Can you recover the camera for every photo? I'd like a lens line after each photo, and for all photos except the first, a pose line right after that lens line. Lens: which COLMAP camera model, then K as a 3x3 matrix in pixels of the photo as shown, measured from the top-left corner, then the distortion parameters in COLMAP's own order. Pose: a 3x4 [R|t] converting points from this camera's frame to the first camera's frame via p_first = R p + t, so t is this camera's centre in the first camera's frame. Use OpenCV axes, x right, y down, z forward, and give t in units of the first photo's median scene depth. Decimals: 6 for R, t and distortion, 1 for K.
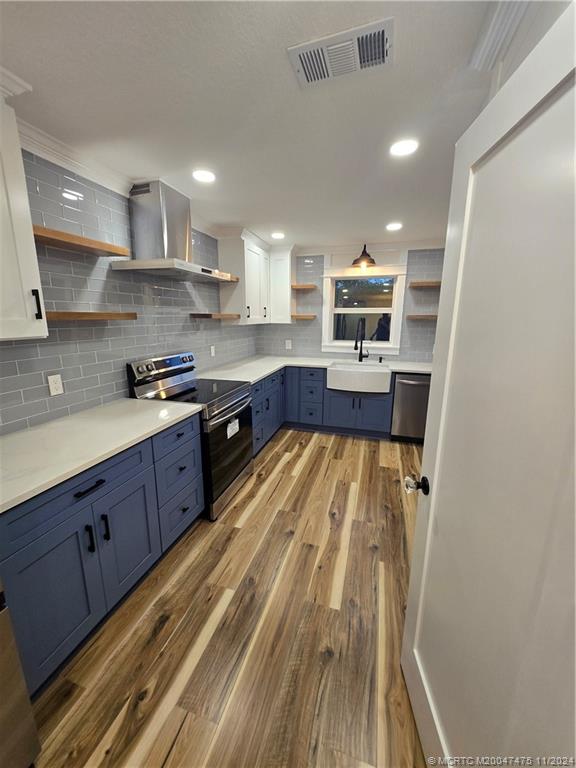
lens RADIAL K [[299.5, 0, 286.8], [0, 299.5, 380.4], [0, 0, 1]] dist [-0.002292, -0.000769]
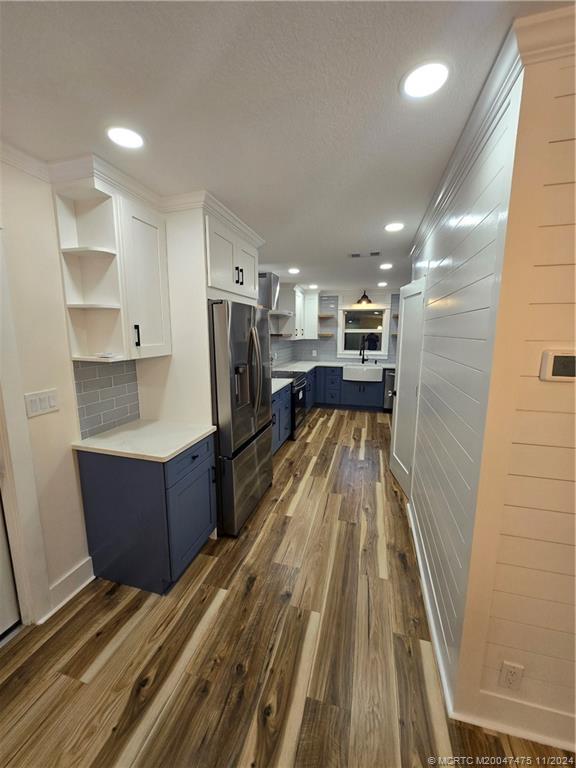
lens RADIAL K [[299.5, 0, 286.8], [0, 299.5, 380.4], [0, 0, 1]] dist [-0.002292, -0.000769]
pose [[0.999621, -0.007896, 0.026362, -0.206257], [0.009160, 0.998797, -0.048165, 0.103599], [-0.025950, 0.048388, 0.998491, -0.579041]]
